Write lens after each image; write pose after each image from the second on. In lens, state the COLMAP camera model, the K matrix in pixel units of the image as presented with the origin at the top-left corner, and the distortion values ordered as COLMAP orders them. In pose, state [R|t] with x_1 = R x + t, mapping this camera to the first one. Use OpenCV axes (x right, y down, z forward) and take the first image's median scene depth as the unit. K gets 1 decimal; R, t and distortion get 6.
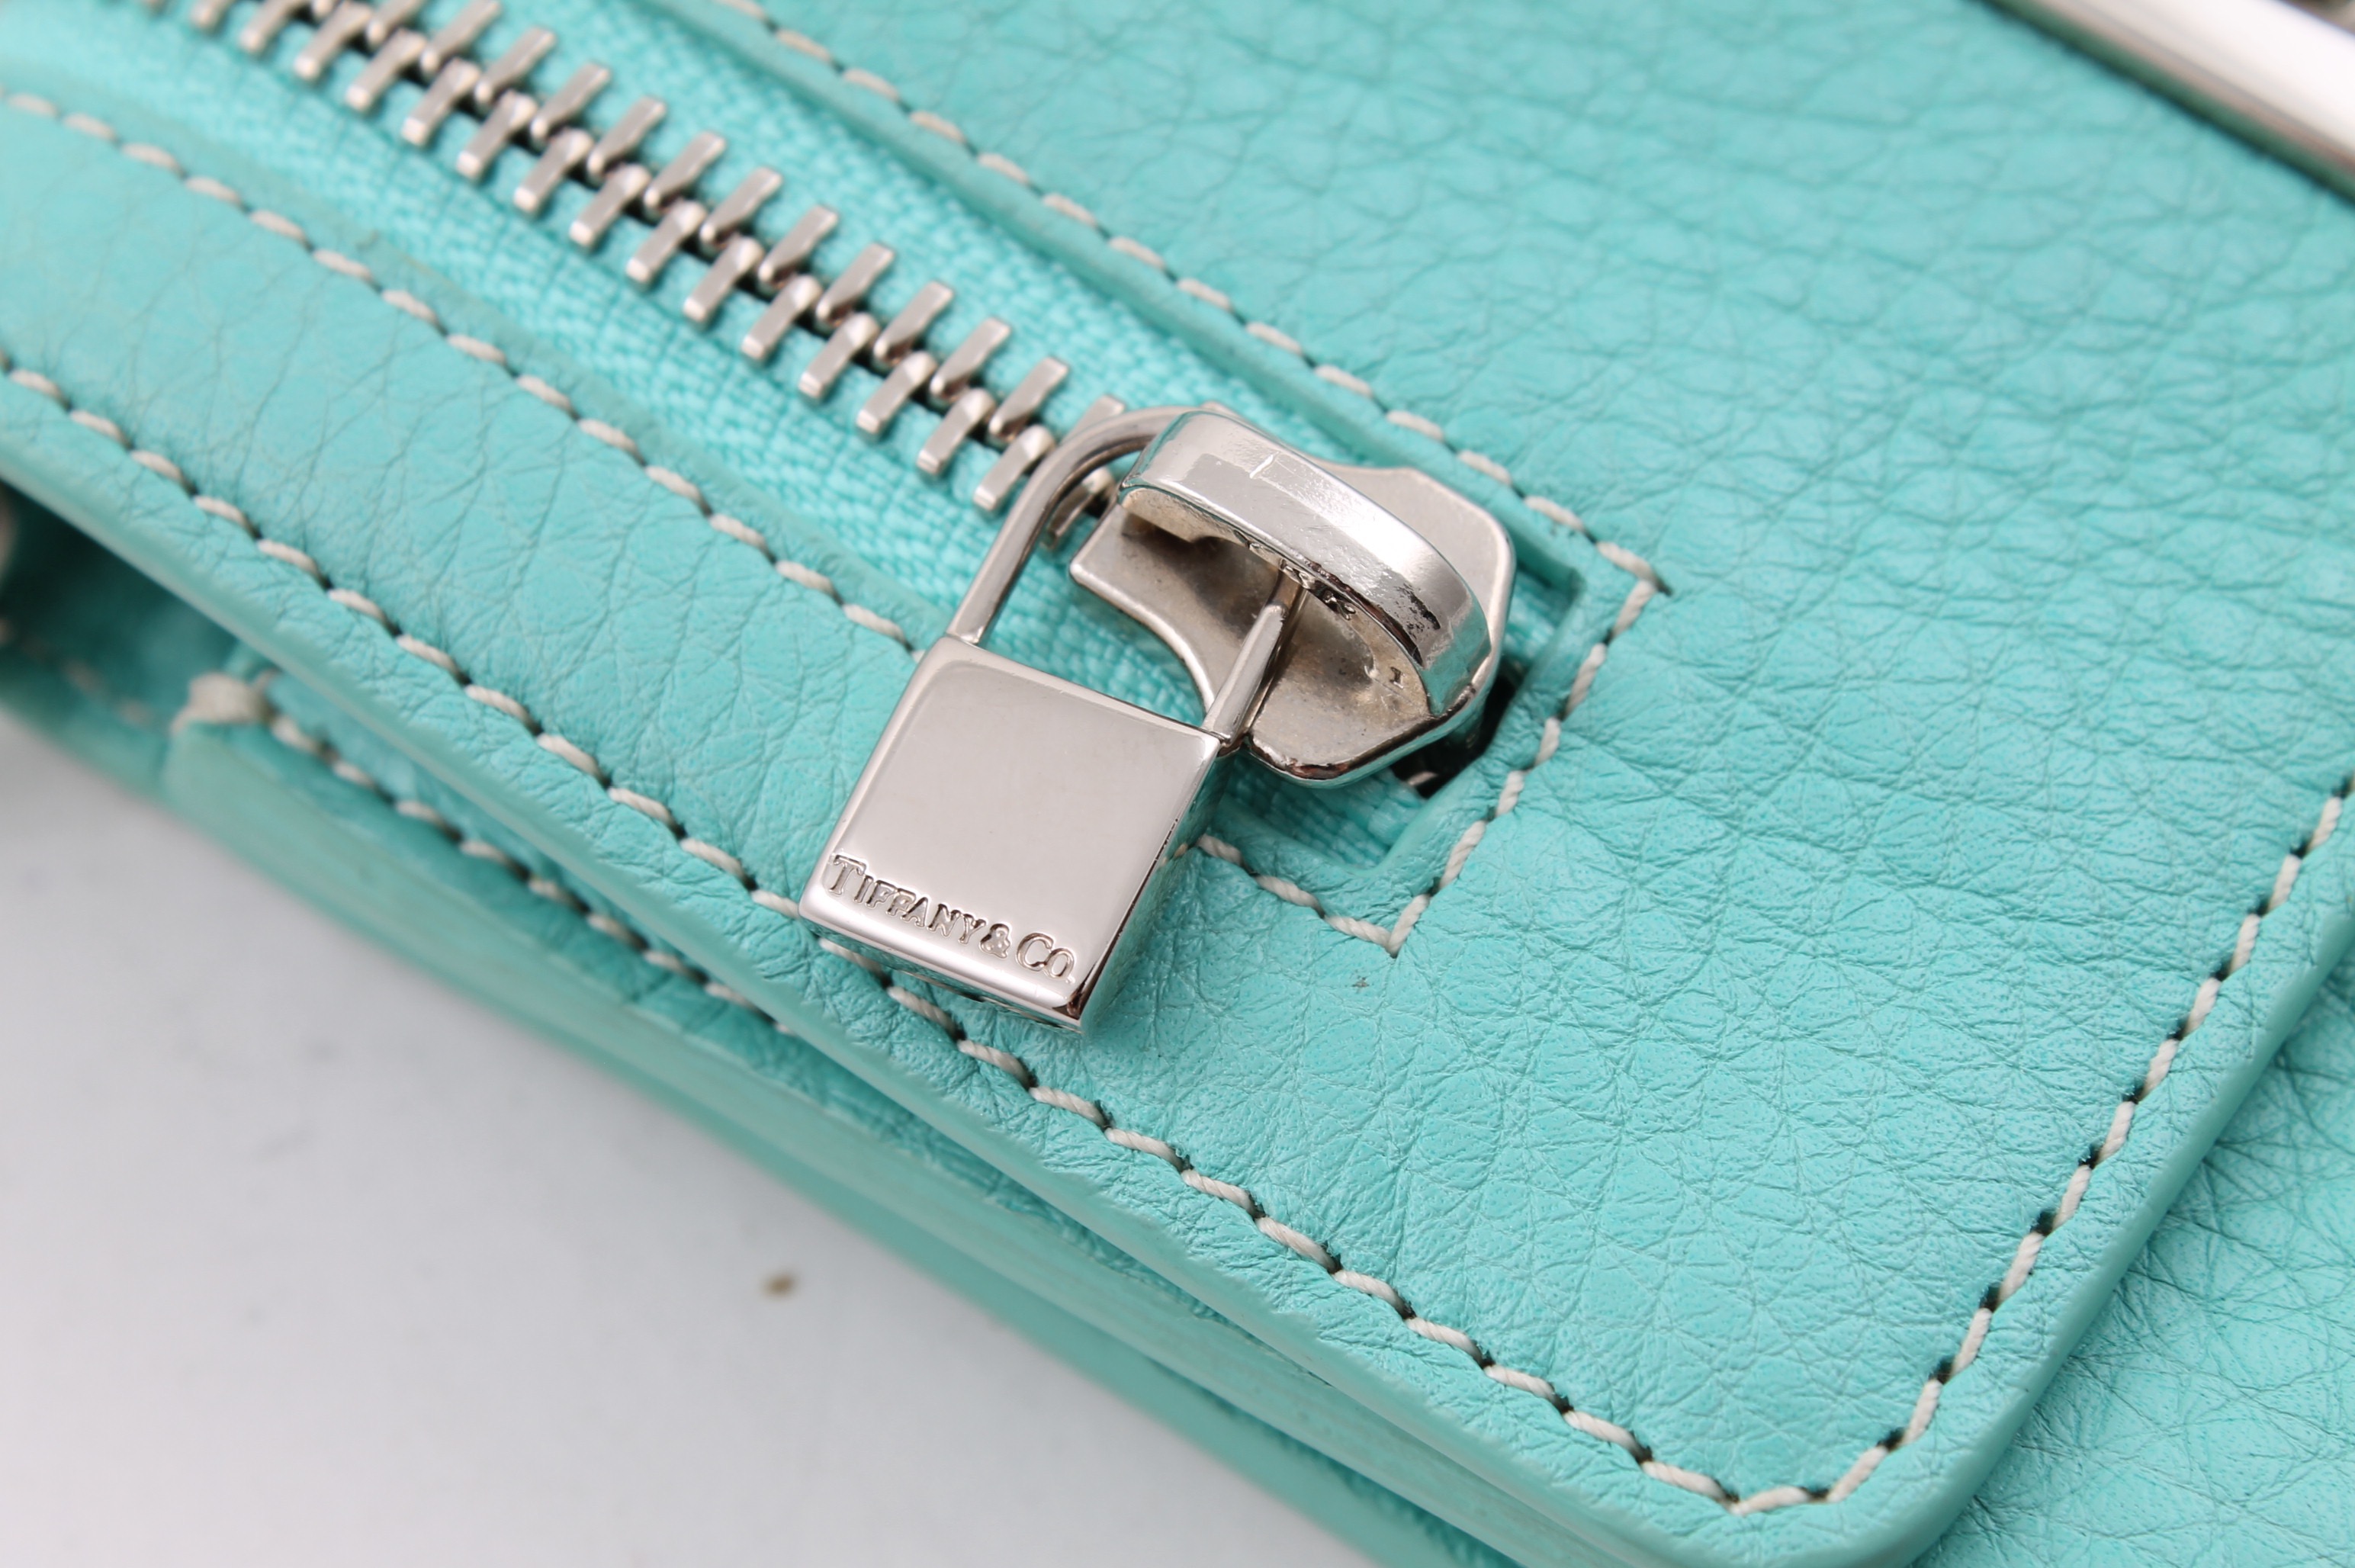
lens RADIAL K [[5135.2, 0, 1185.4], [0, 5135.2, 785.4], [0, 0, 1]] dist [0.023428, 0.000000]
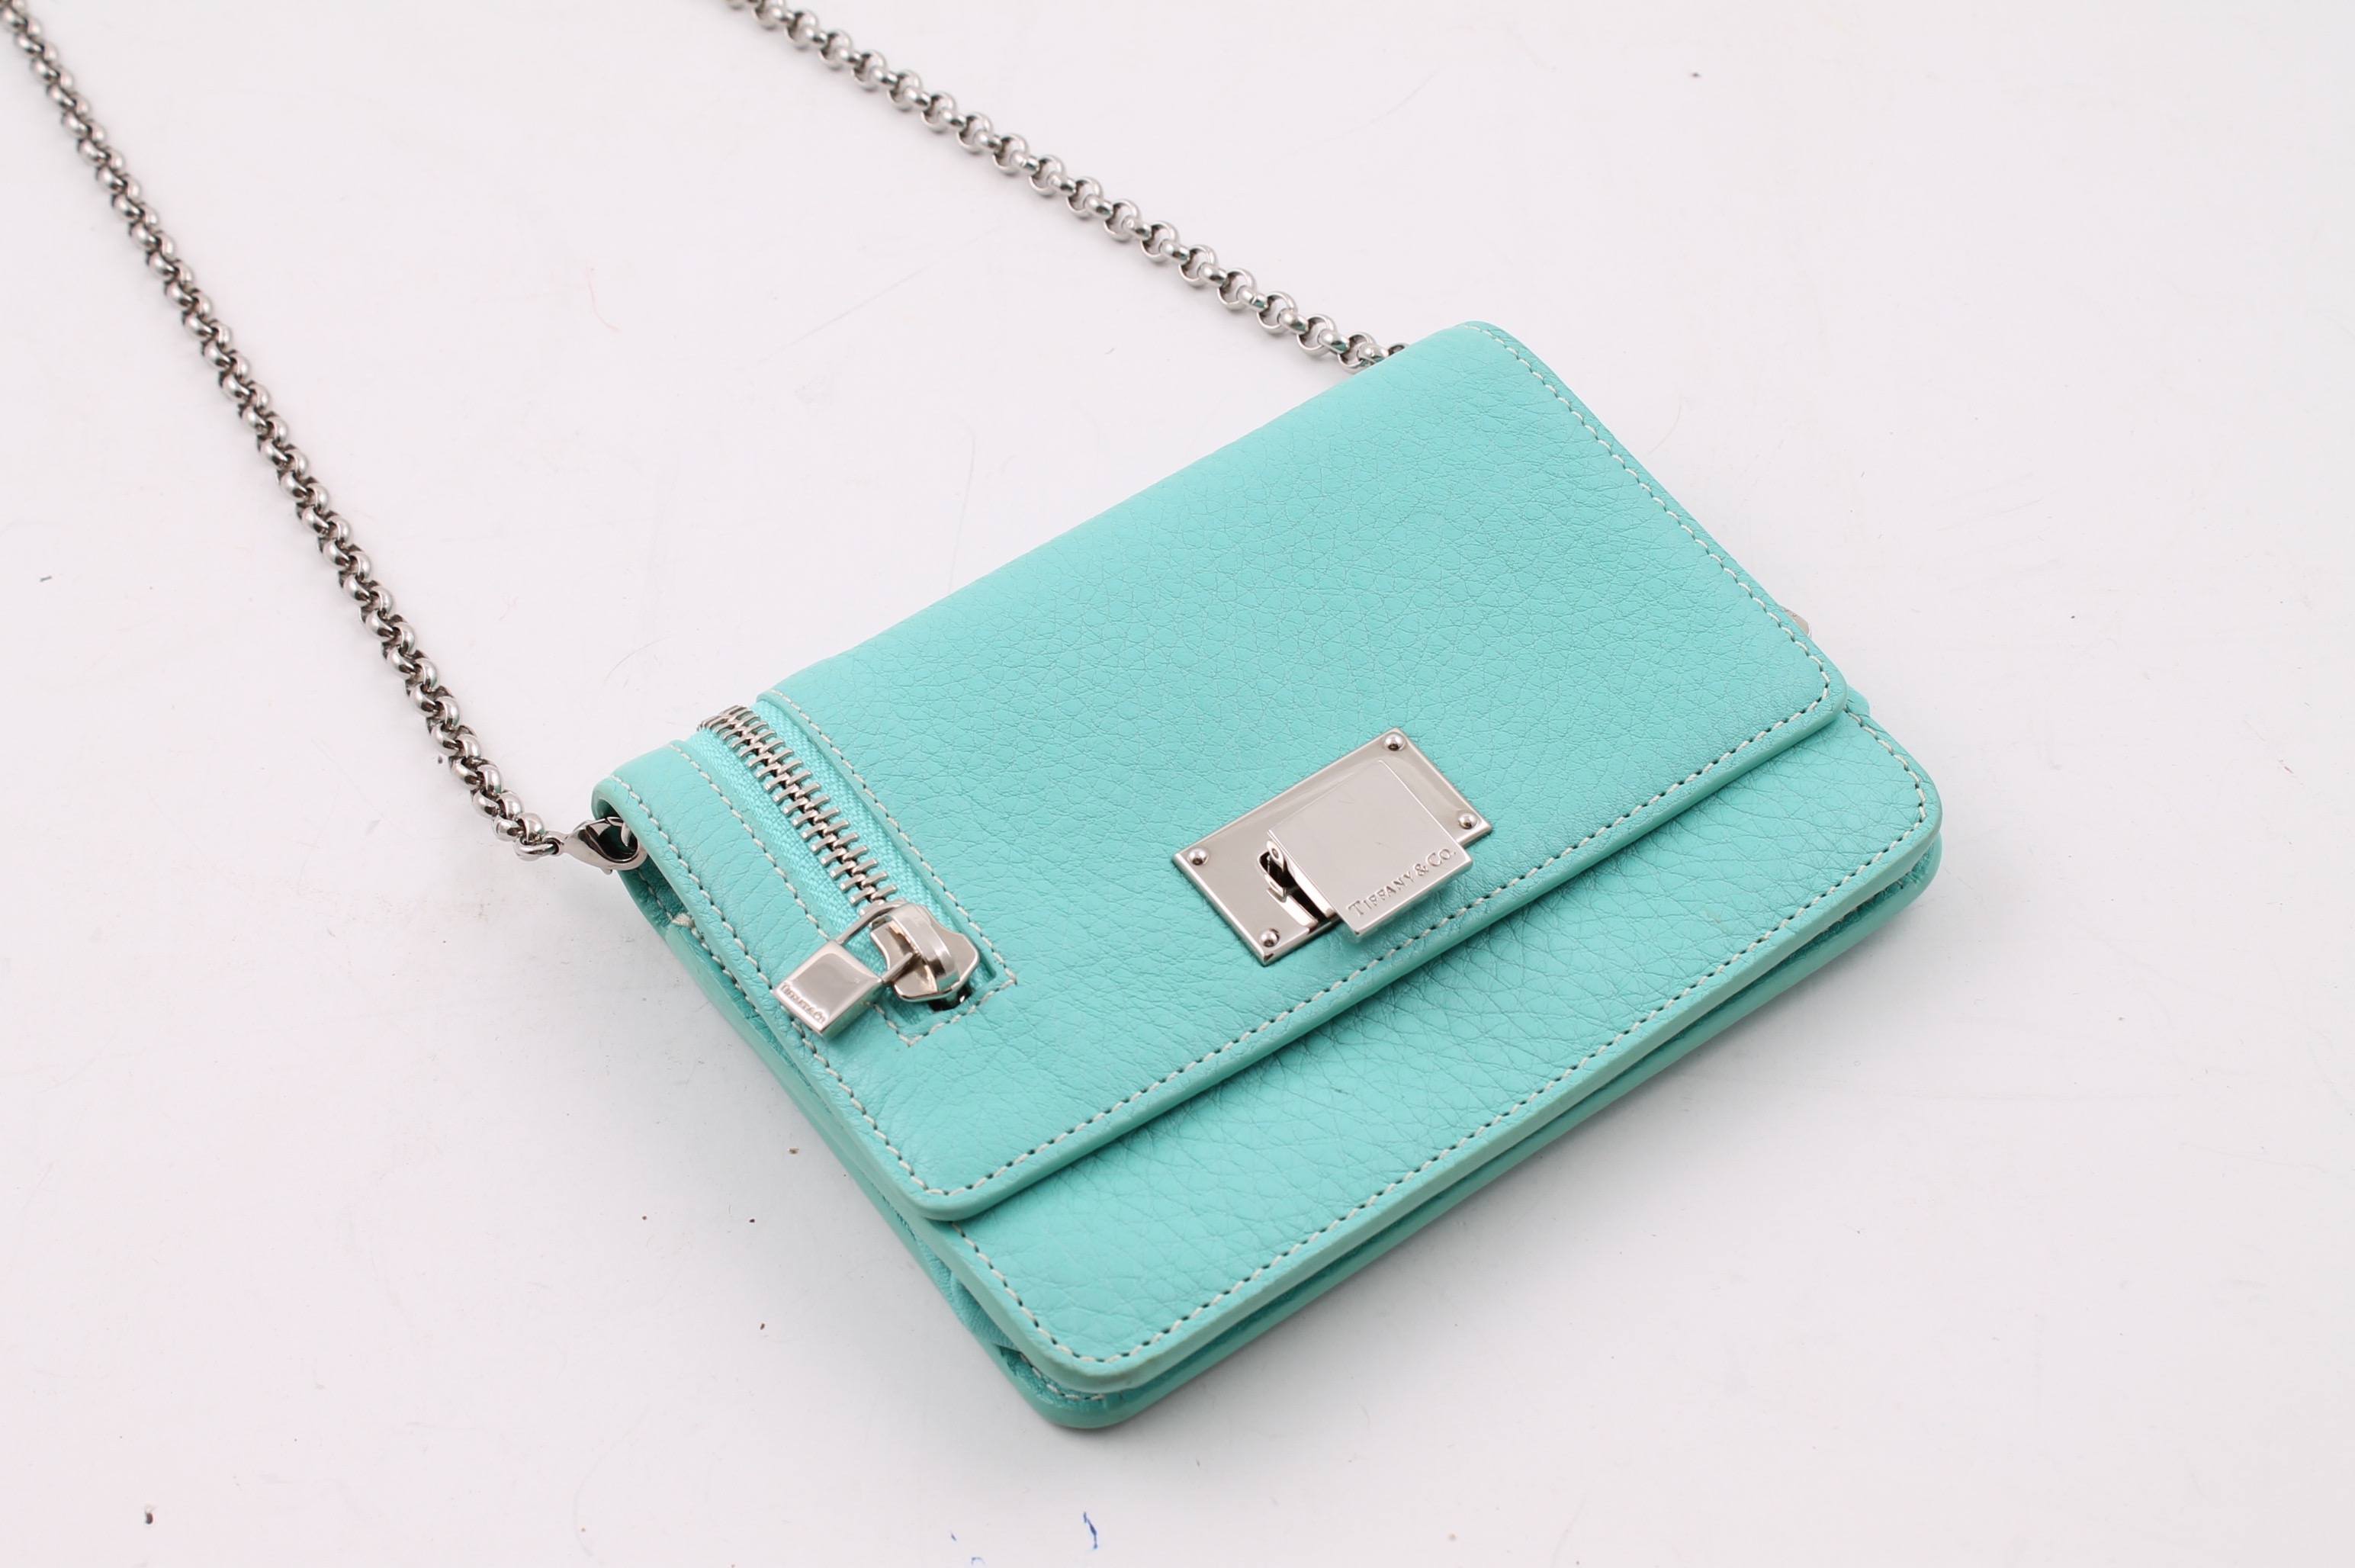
lens RADIAL K [[3501.4, 0, 1179.0], [0, 3501.4, 781.3], [0, 0, 1]] dist [-0.034391, 0.000000]
pose [[0.936667, 0.261445, -0.233025, 0.775051], [-0.299344, 0.943033, -0.145196, 0.162260], [0.181789, 0.205755, 0.961570, -1.515980]]
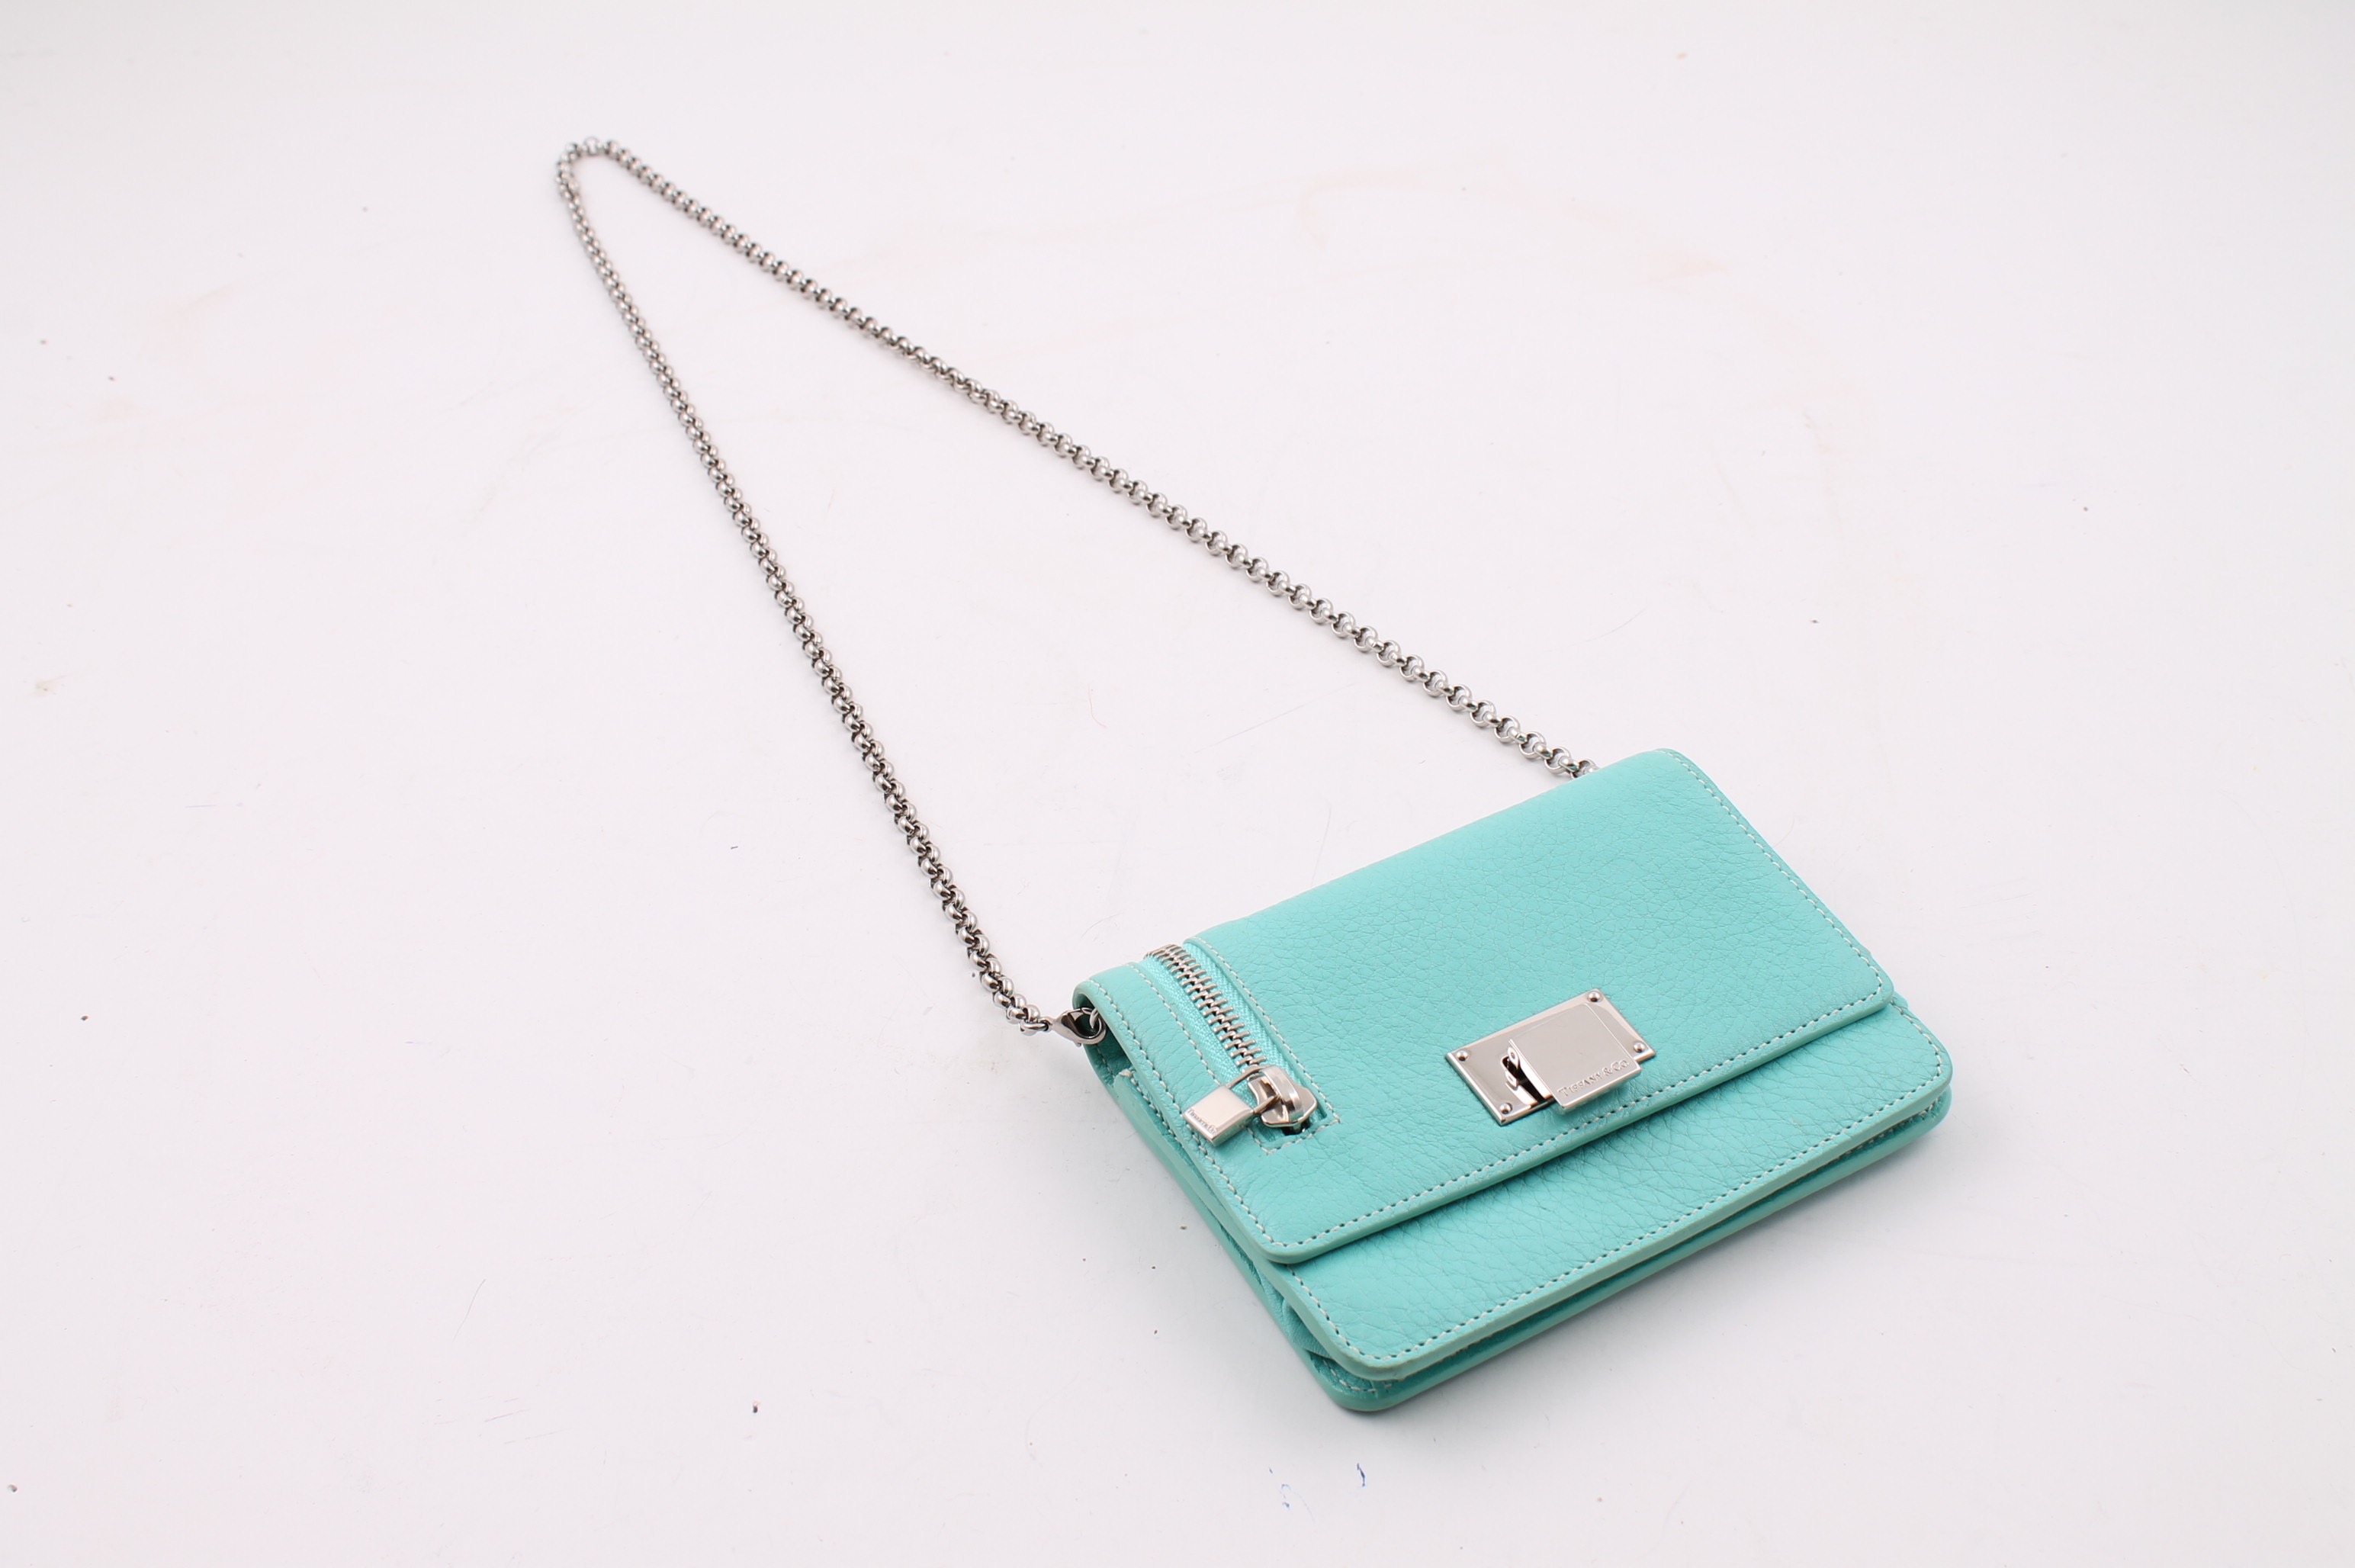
lens RADIAL K [[2545.1, 0, 1188.1], [0, 2545.1, 772.7], [0, 0, 1]] dist [-0.103143, 0.000000]
pose [[0.885786, 0.283203, -0.367668, 0.898901], [-0.394294, 0.877078, -0.274348, 0.478915], [0.244778, 0.387983, 0.888568, -1.793246]]
